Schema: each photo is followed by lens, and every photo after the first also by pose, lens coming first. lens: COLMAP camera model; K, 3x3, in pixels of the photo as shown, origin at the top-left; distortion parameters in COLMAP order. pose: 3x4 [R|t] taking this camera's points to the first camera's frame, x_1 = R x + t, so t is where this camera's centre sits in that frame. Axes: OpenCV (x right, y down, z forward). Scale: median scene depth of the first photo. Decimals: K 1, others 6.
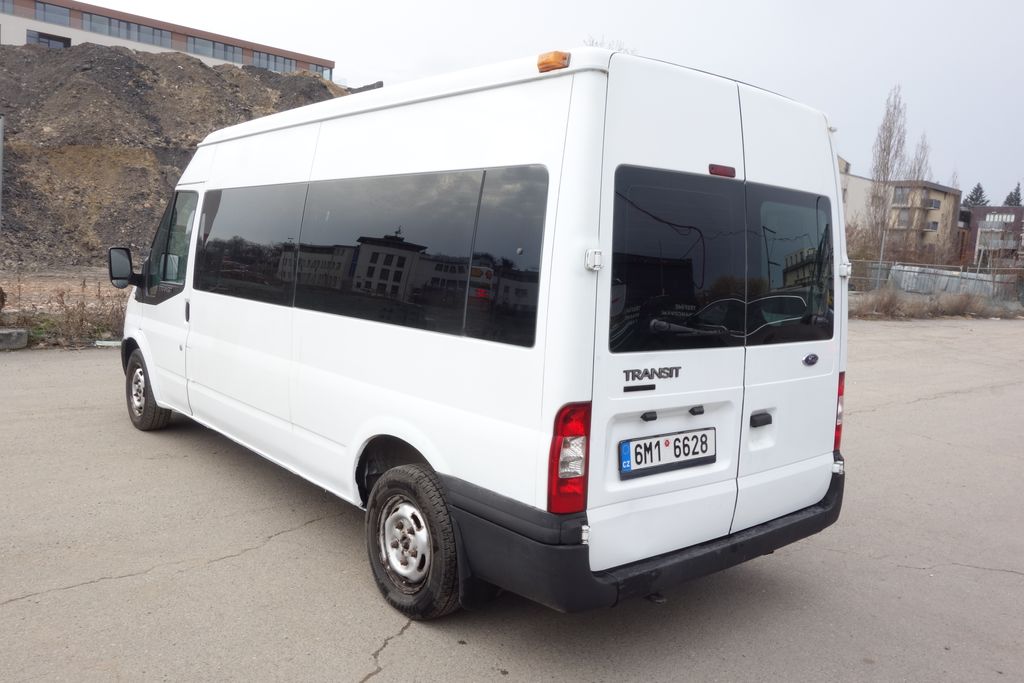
lens RADIAL K [[812.5, 0, 510.5], [0, 812.5, 341.4], [0, 0, 1]] dist [-0.001867, 0.003356]
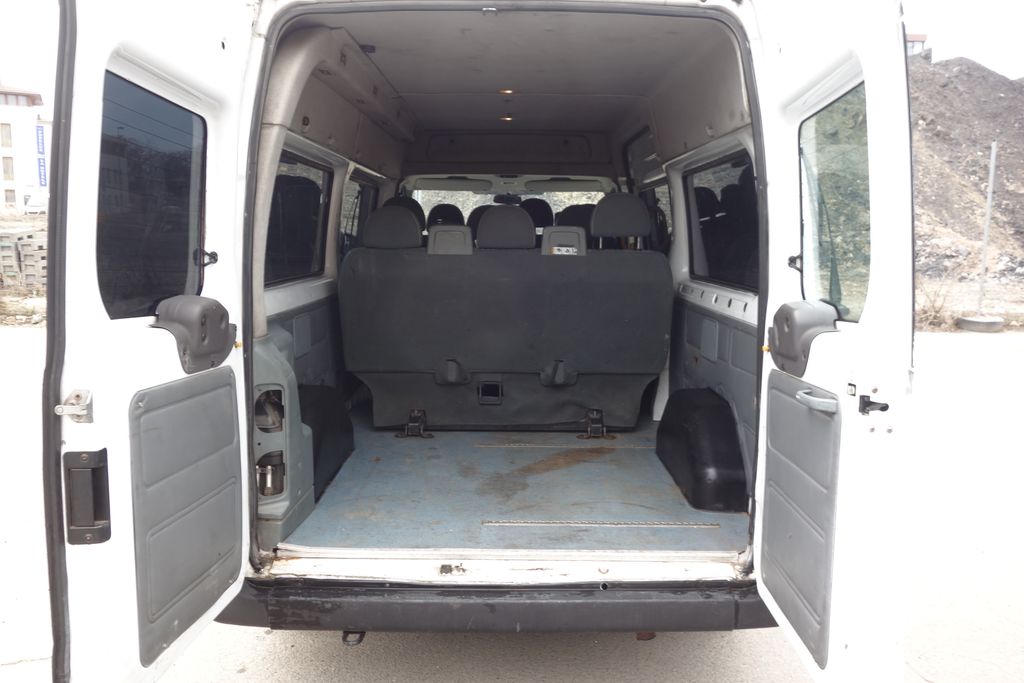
lens RADIAL K [[812.5, 0, 510.5], [0, 812.5, 341.4], [0, 0, 1]] dist [-0.001867, 0.003356]
pose [[0.765048, 0.044785, -0.642415, 0.729421], [-0.042496, 0.998915, 0.019029, -0.003274], [0.642570, 0.012742, 0.766121, 0.425946]]
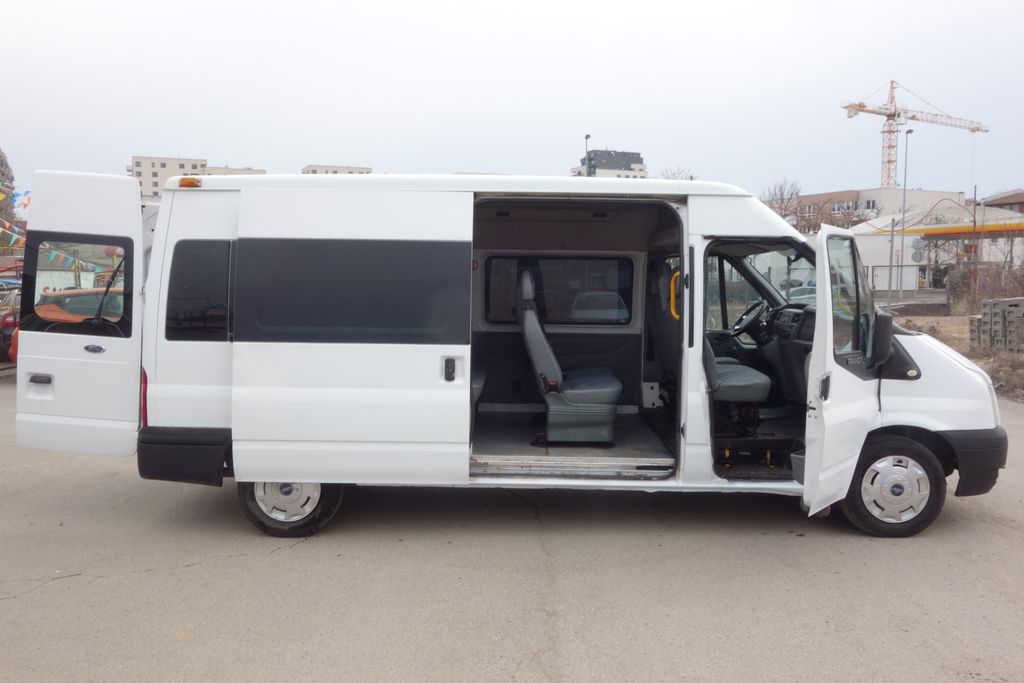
lens RADIAL K [[811.6, 0, 512.0], [0, 811.6, 341.5], [0, 0, 1]] dist [-0.001957, 0.007344]
pose [[-0.655944, -0.003971, -0.754800, 1.164499], [-0.124616, 0.986834, 0.103104, -0.244059], [0.744452, 0.161690, -0.647802, 2.636358]]
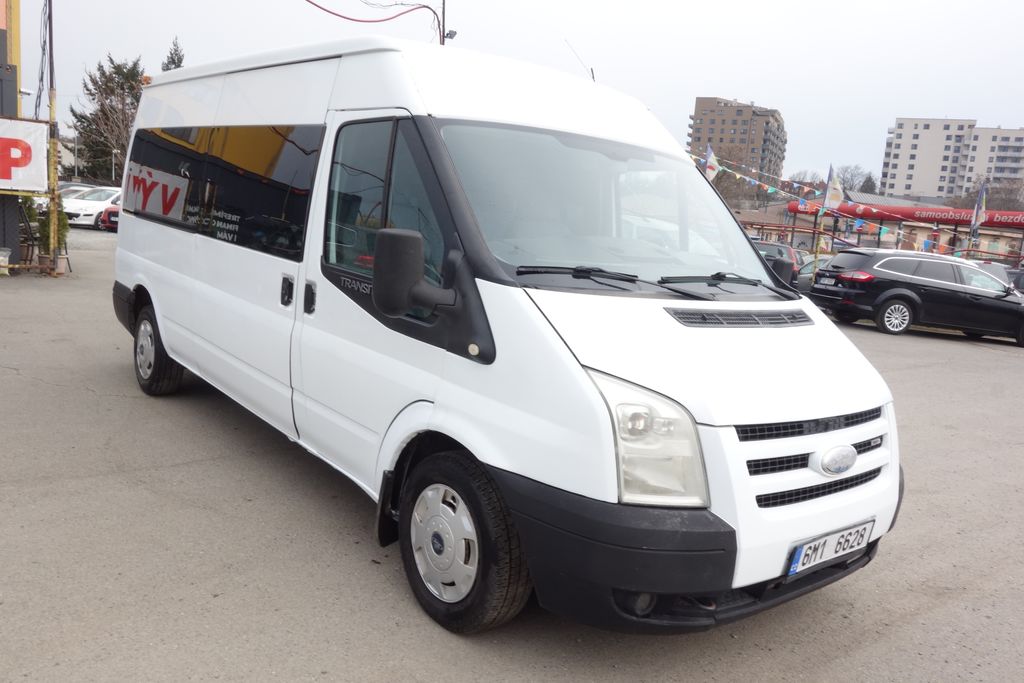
lens RADIAL K [[811.6, 0, 512.0], [0, 811.6, 341.5], [0, 0, 1]] dist [-0.001957, 0.007344]
pose [[-0.988416, -0.151700, -0.004490, -0.463532], [-0.147364, 0.952252, 0.267396, -0.356553], [-0.036289, 0.264960, -0.963576, 3.012844]]
